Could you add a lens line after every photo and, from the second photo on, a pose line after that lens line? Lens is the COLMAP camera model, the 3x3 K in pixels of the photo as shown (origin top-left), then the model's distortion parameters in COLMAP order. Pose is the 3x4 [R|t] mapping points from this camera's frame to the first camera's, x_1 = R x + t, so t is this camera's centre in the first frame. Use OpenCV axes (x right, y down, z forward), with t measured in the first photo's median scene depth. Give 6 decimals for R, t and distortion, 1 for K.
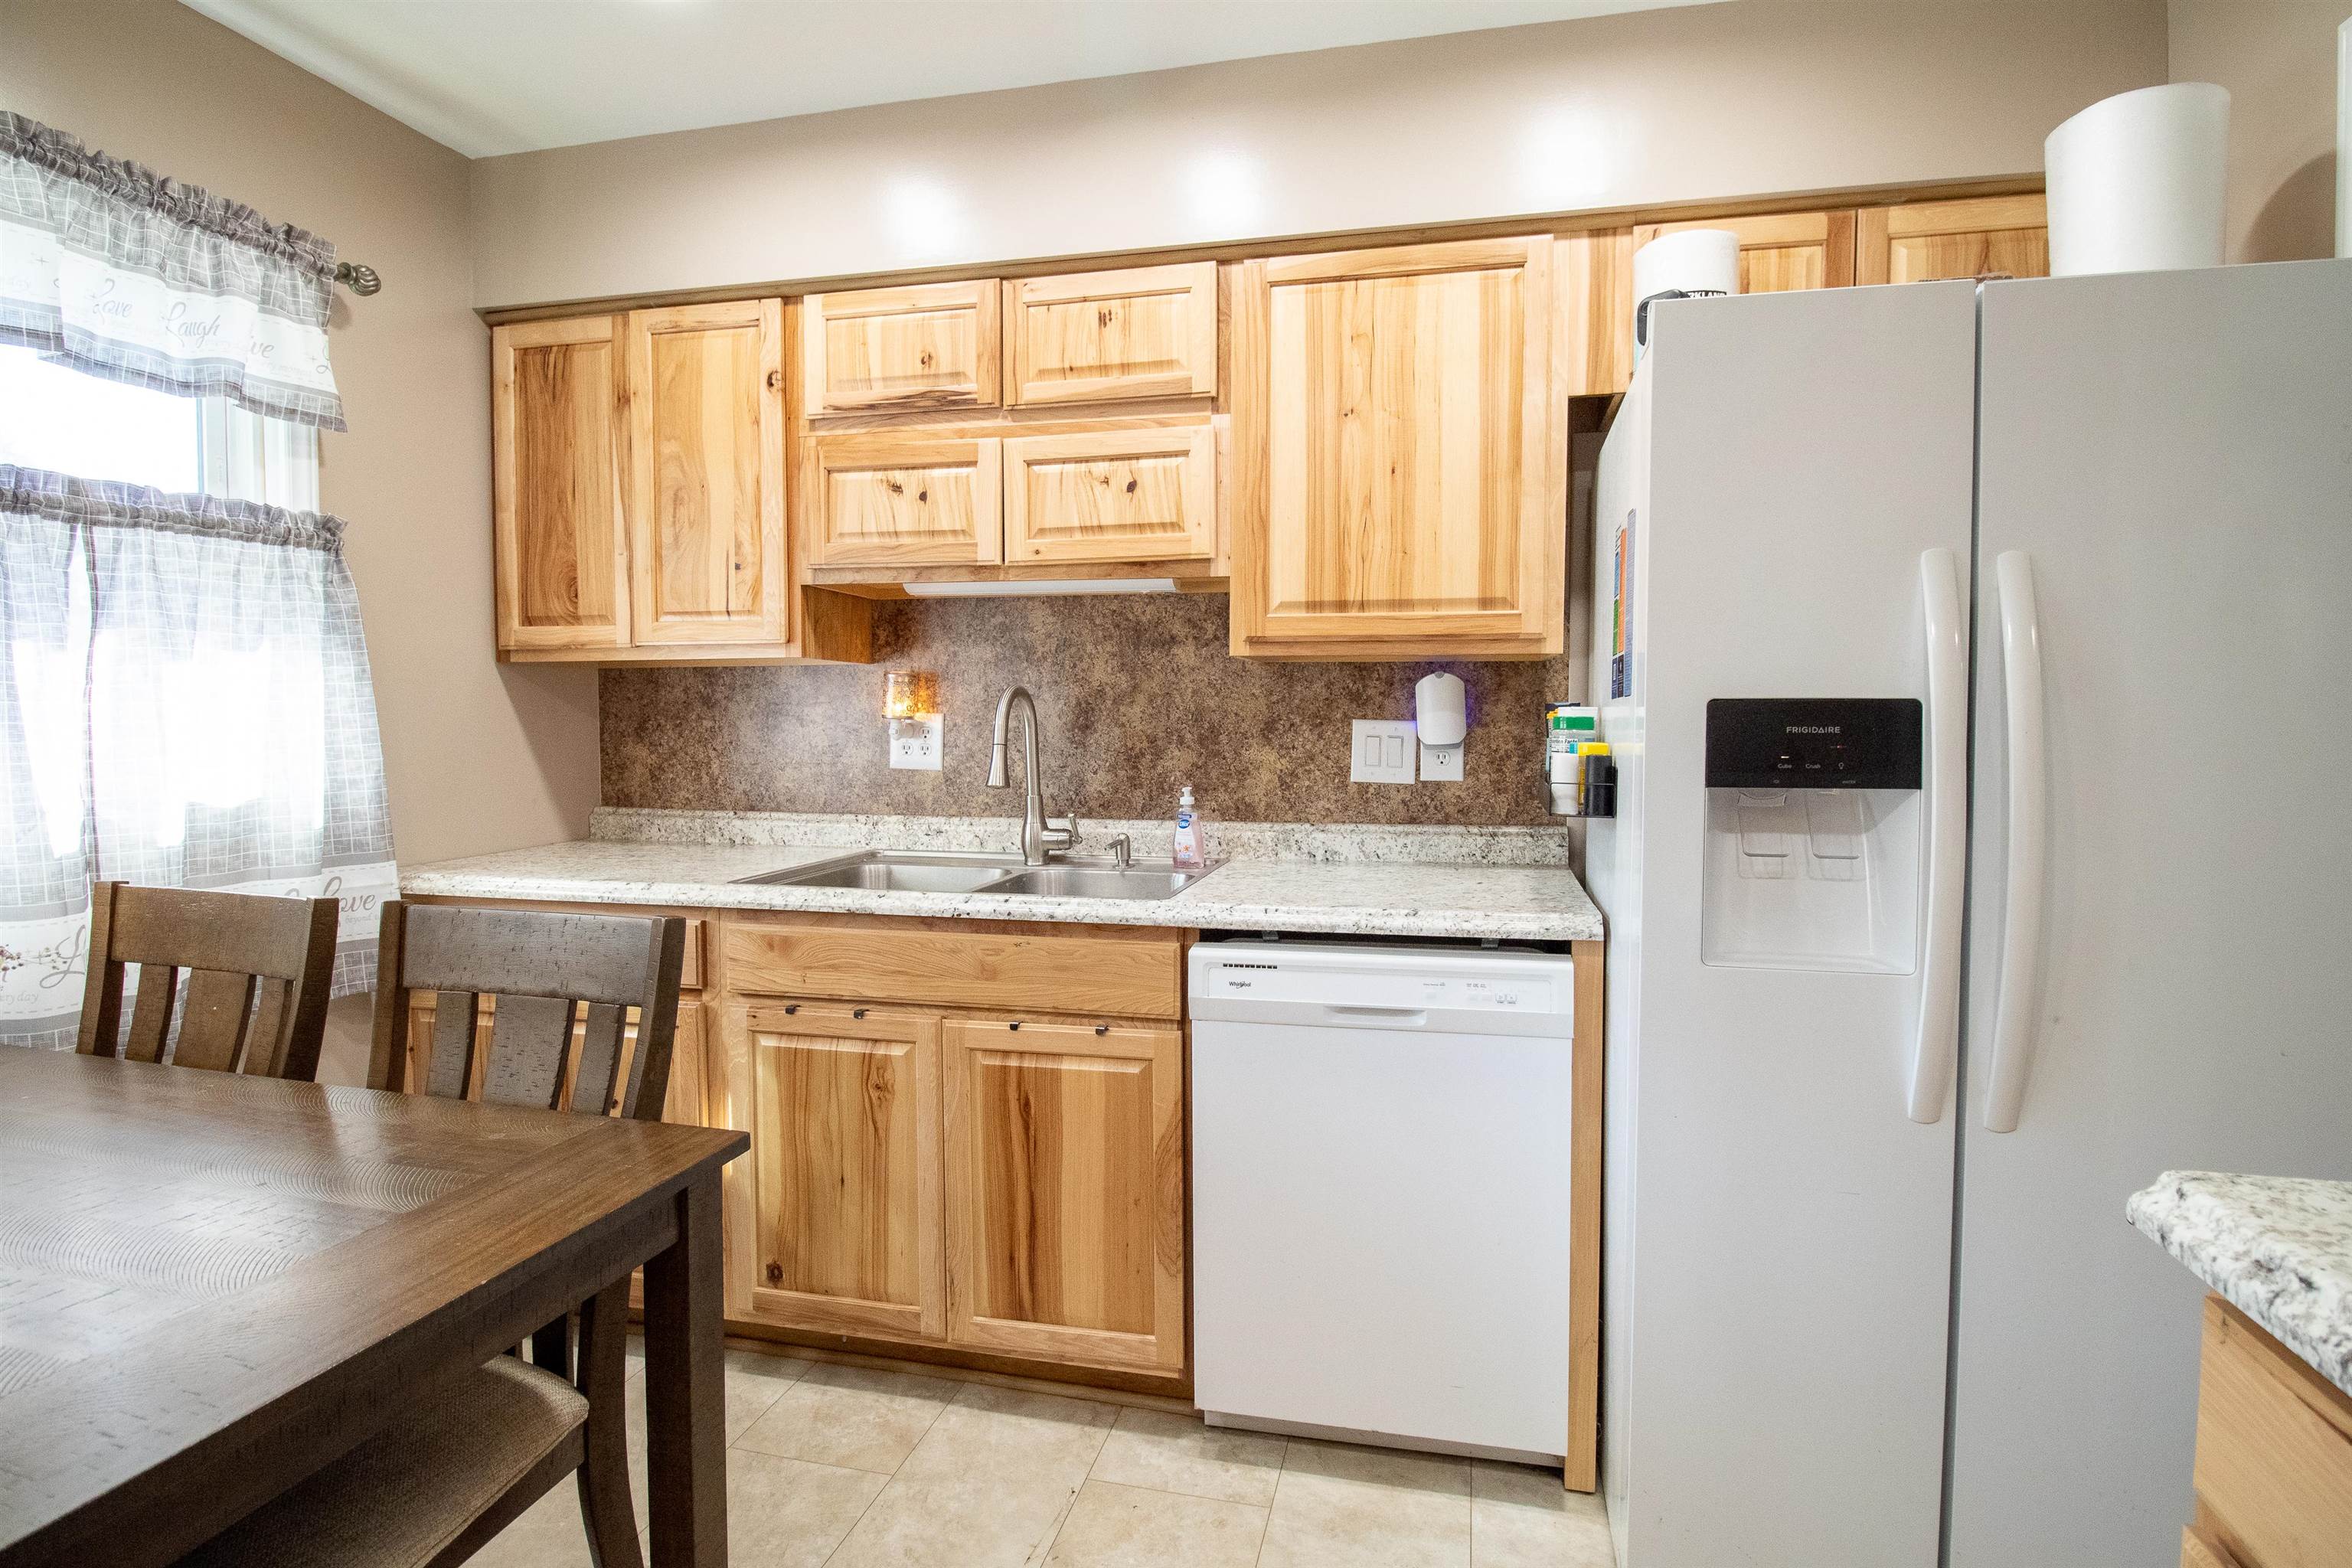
lens RADIAL K [[1139.2, 0, 1194.9], [0, 1139.2, 760.0], [0, 0, 1]] dist [0.008262, -0.013872]
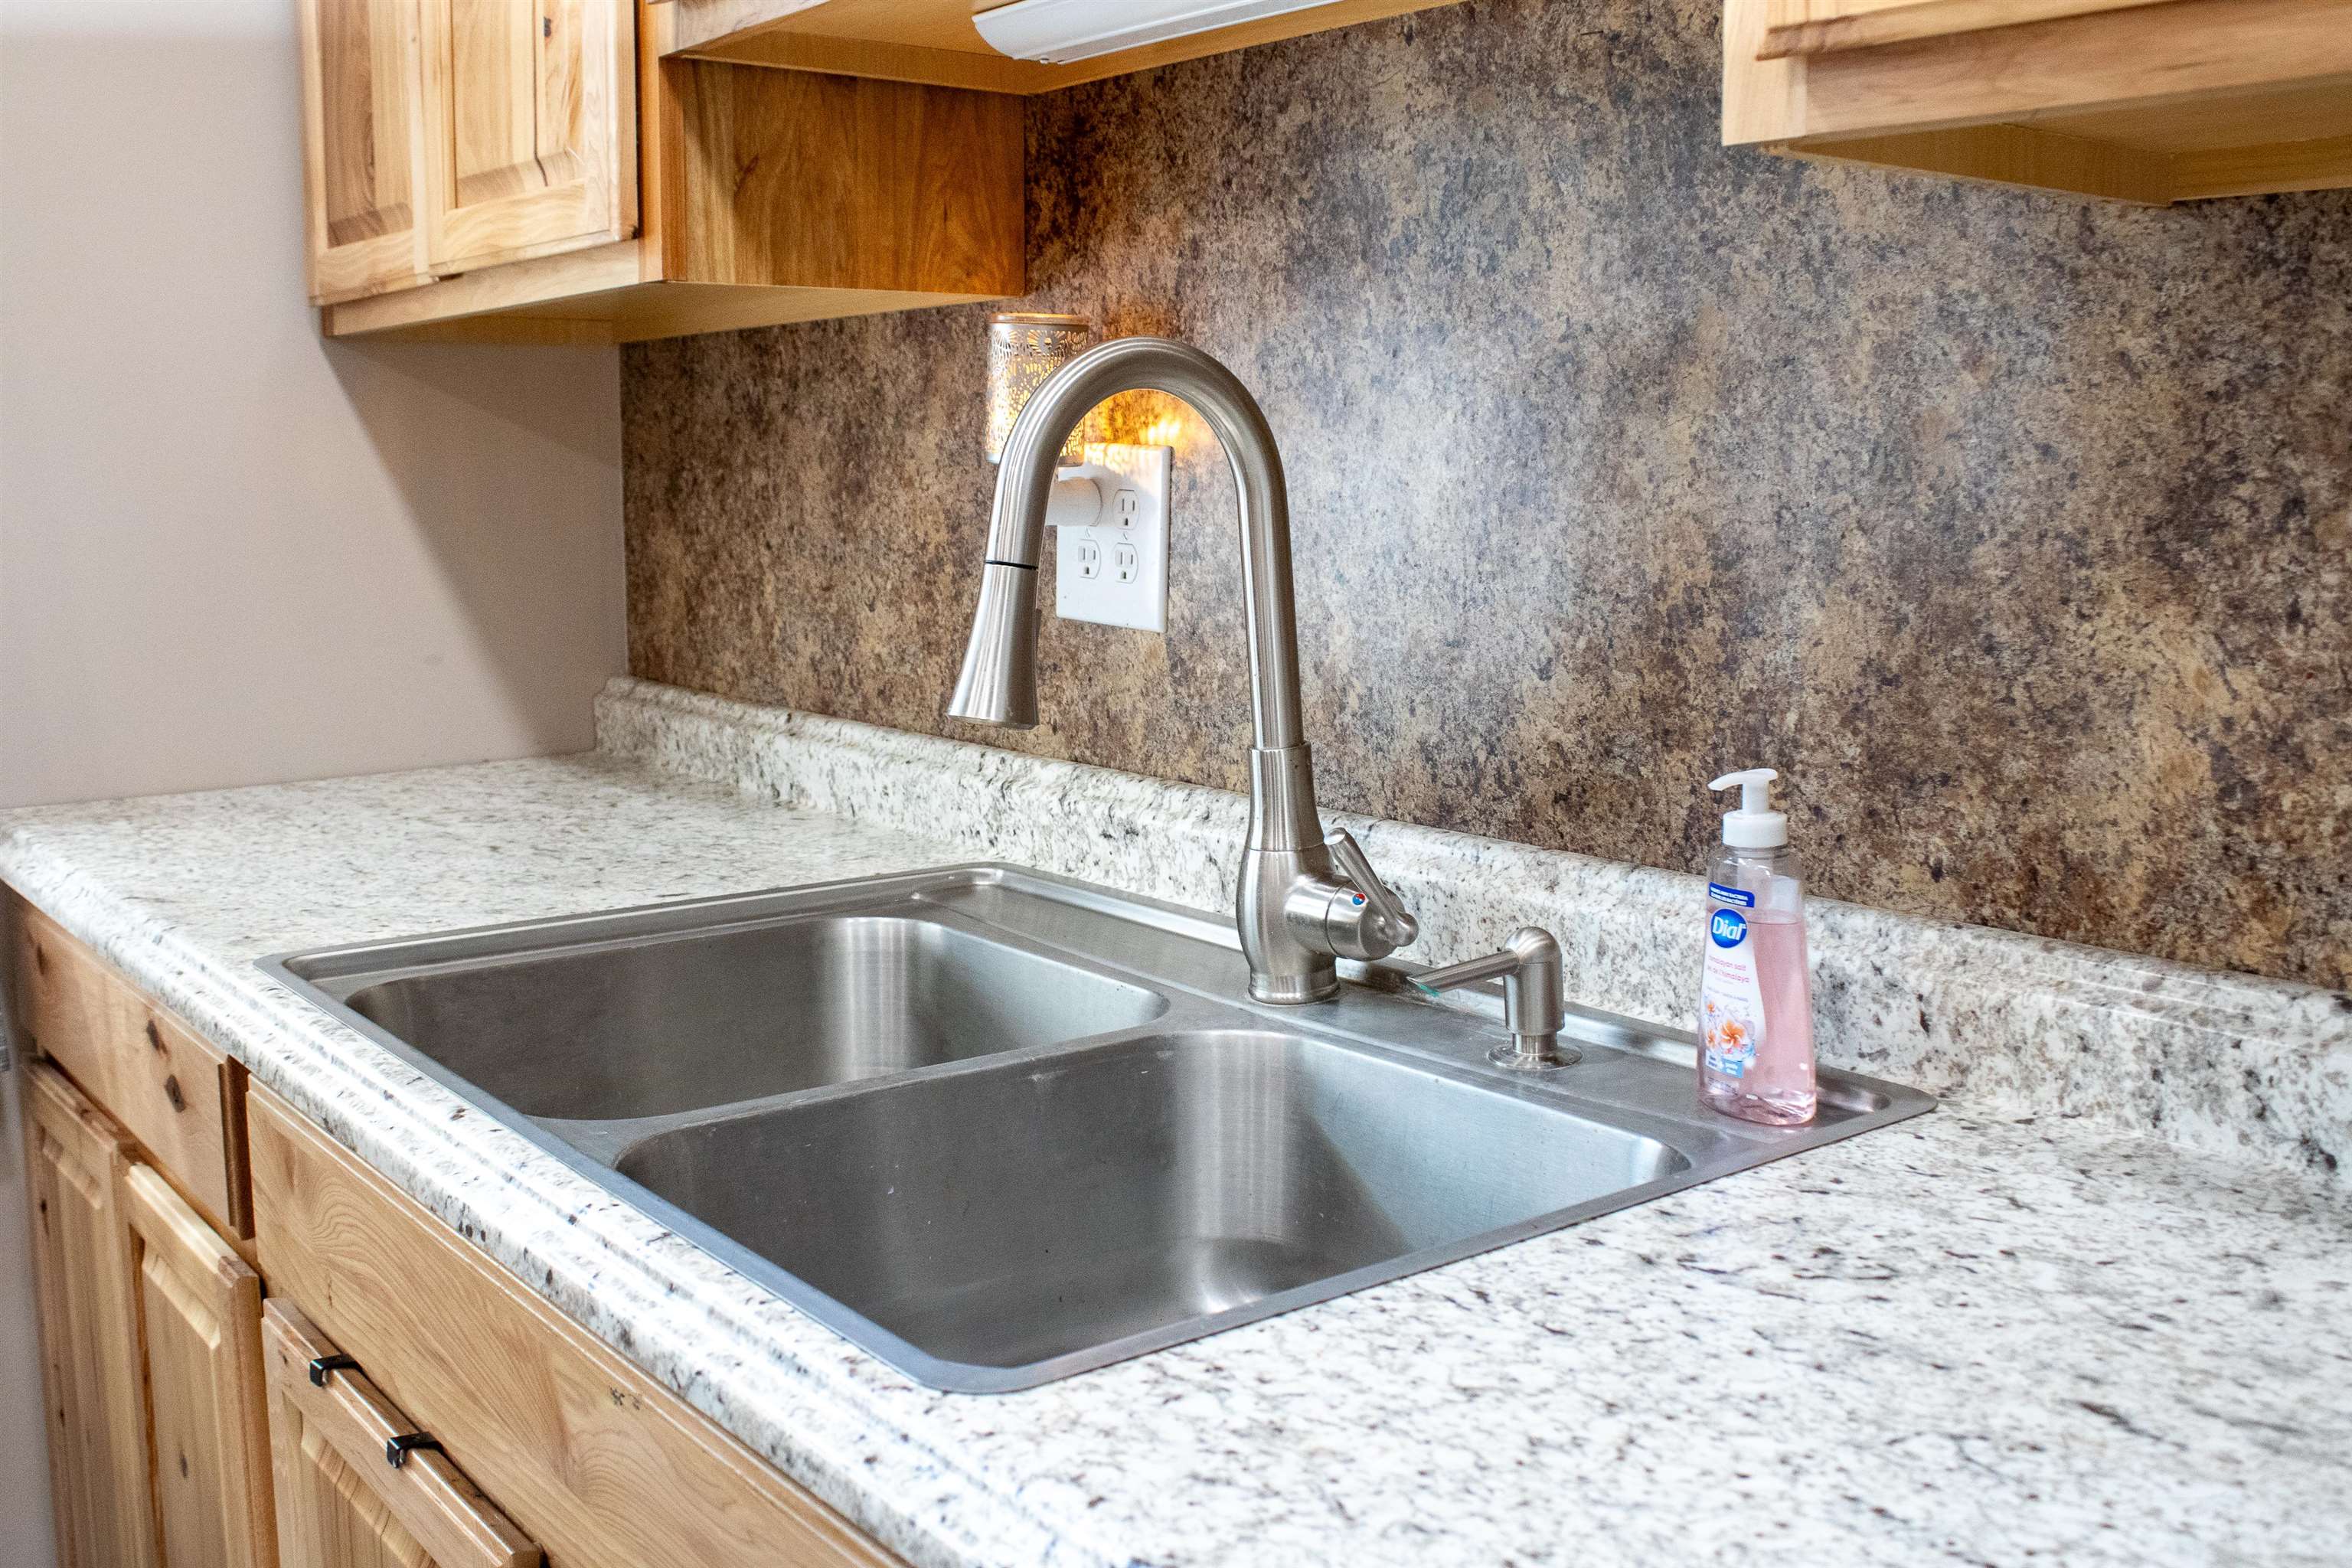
lens RADIAL K [[2260.1, 0, 1170.8], [0, 2260.1, 787.7], [0, 0, 1]] dist [-0.094194, 0.000000]
pose [[0.776957, 0.089001, -0.623231, 0.173556], [-0.019077, 0.992831, 0.117998, -0.022544], [0.629265, -0.079790, 0.773084, 0.547829]]
